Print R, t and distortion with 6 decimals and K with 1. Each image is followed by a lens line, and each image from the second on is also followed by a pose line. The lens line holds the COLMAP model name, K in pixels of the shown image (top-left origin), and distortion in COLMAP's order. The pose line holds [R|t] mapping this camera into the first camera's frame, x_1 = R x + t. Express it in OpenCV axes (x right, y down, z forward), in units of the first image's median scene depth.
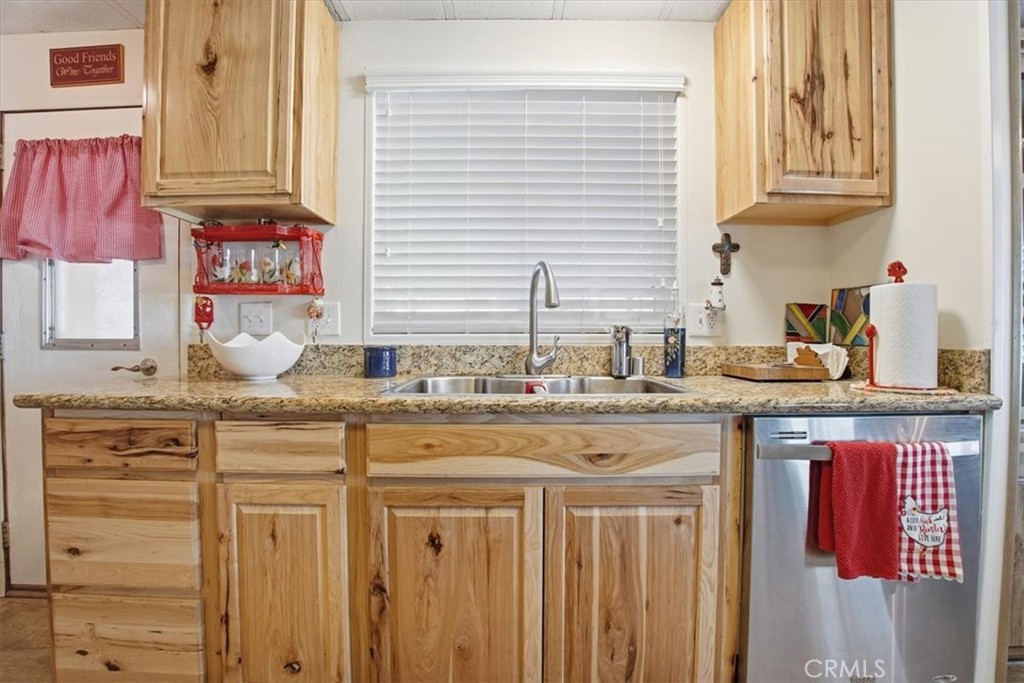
lens RADIAL K [[457.7, 0, 511.6], [0, 457.7, 339.3], [0, 0, 1]] dist [-0.050138, 0.000473]
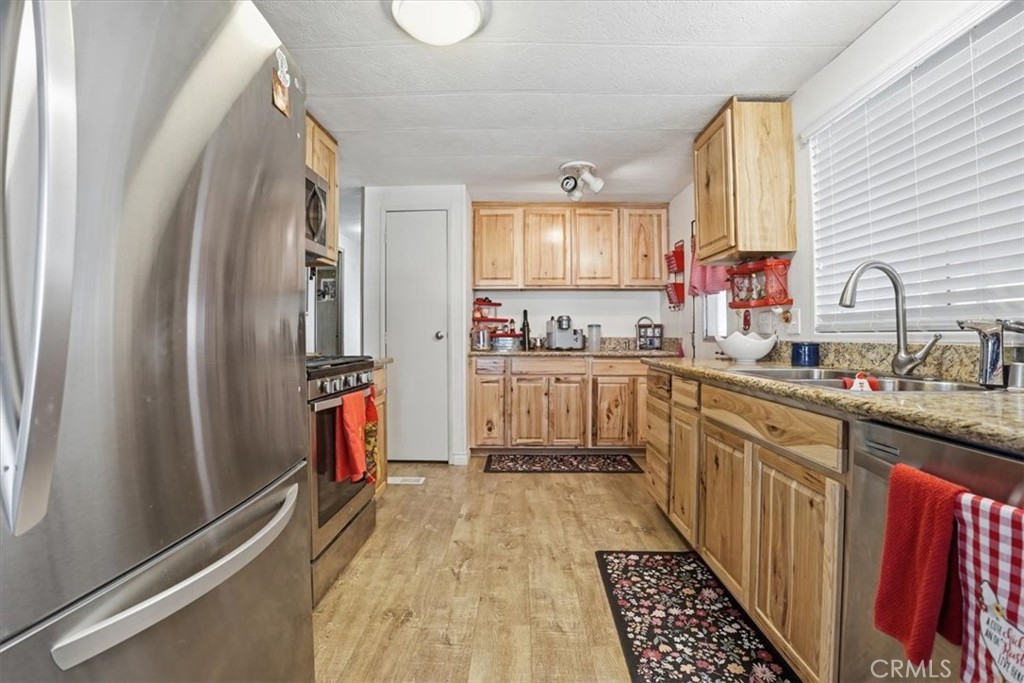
lens RADIAL K [[457.7, 0, 509.8], [0, 457.7, 335.7], [0, 0, 1]] dist [-0.050138, 0.000473]
pose [[-0.024257, 0.001404, -0.999705, 1.006337], [-0.013454, 0.999908, 0.001731, 0.005733], [0.999615, 0.013492, -0.024236, 0.205497]]
